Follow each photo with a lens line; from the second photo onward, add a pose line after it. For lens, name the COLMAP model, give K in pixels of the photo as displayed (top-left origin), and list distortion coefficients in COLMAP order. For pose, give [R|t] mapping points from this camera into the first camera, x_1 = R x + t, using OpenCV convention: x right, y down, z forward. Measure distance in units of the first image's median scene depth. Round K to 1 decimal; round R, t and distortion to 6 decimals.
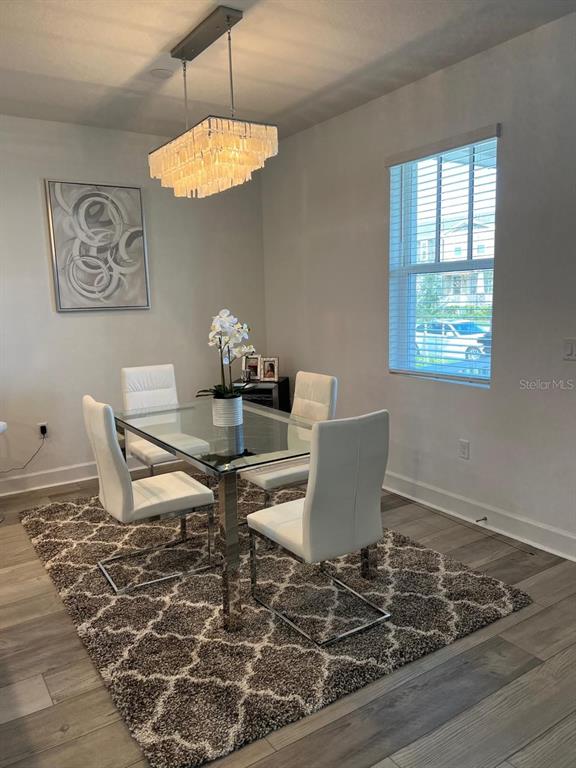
lens RADIAL K [[576.1, 0, 288.0], [0, 576.1, 384.0], [0, 0, 1]] dist [0.047748, -0.062033]
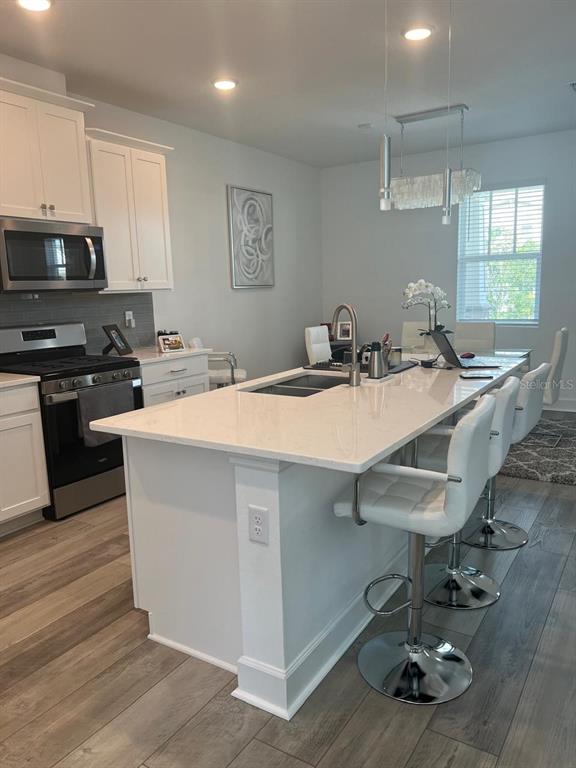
lens RADIAL K [[576.1, 0, 288.0], [0, 576.1, 384.0], [0, 0, 1]] dist [0.047748, -0.062033]
pose [[0.915108, -0.068316, 0.397380, -0.829675], [0.066378, 0.997620, 0.018647, 0.074440], [-0.397708, 0.009314, 0.917465, -0.232921]]
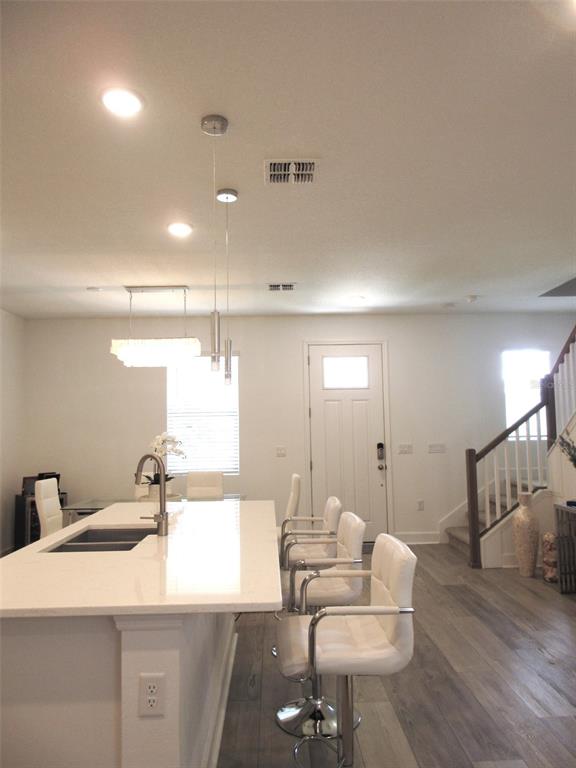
lens RADIAL K [[563.8, 0, 282.8], [0, 563.8, 382.9], [0, 0, 1]] dist [-0.006784, 0.001029]
pose [[0.538156, 0.085826, 0.838464, -0.972156], [0.130833, 0.974237, -0.183698, 0.061054], [-0.832629, 0.208557, 0.513062, -0.146937]]
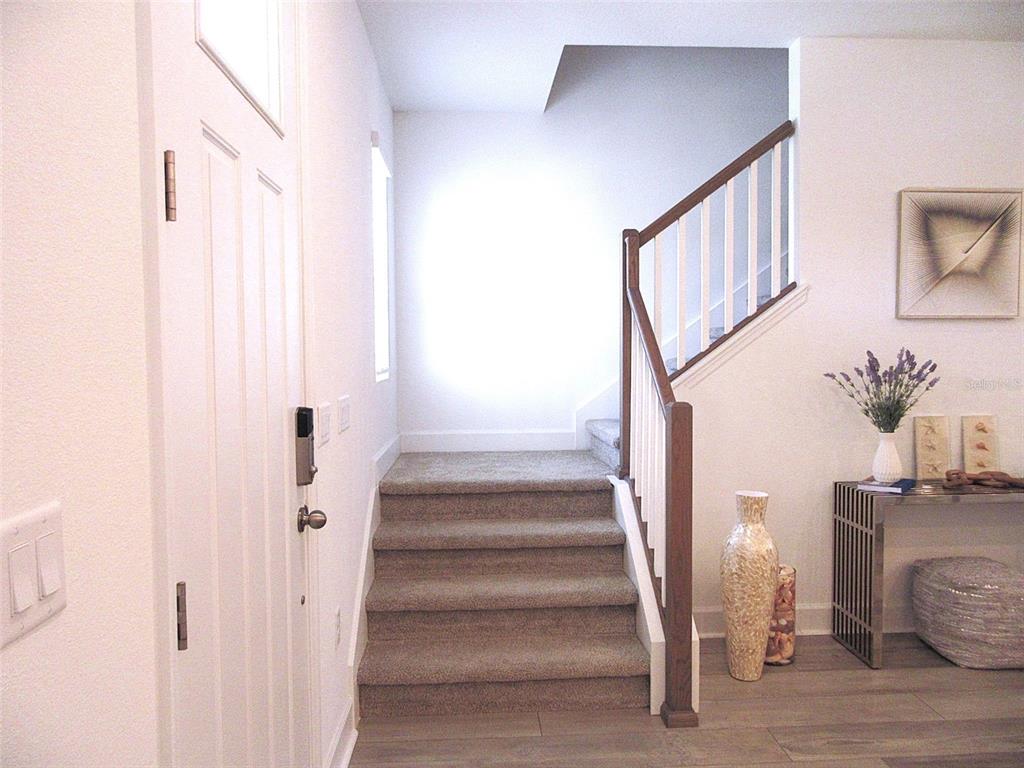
lens RADIAL K [[749.2, 0, 512.0], [0, 749.2, 384.0], [0, 0, 1]] dist [-0.011187, 0.007192]
pose [[-0.857050, 0.007966, 0.515172, 0.136942], [0.105261, 0.981499, 0.159937, -0.098059], [-0.504366, 0.191302, -0.842032, 0.756649]]
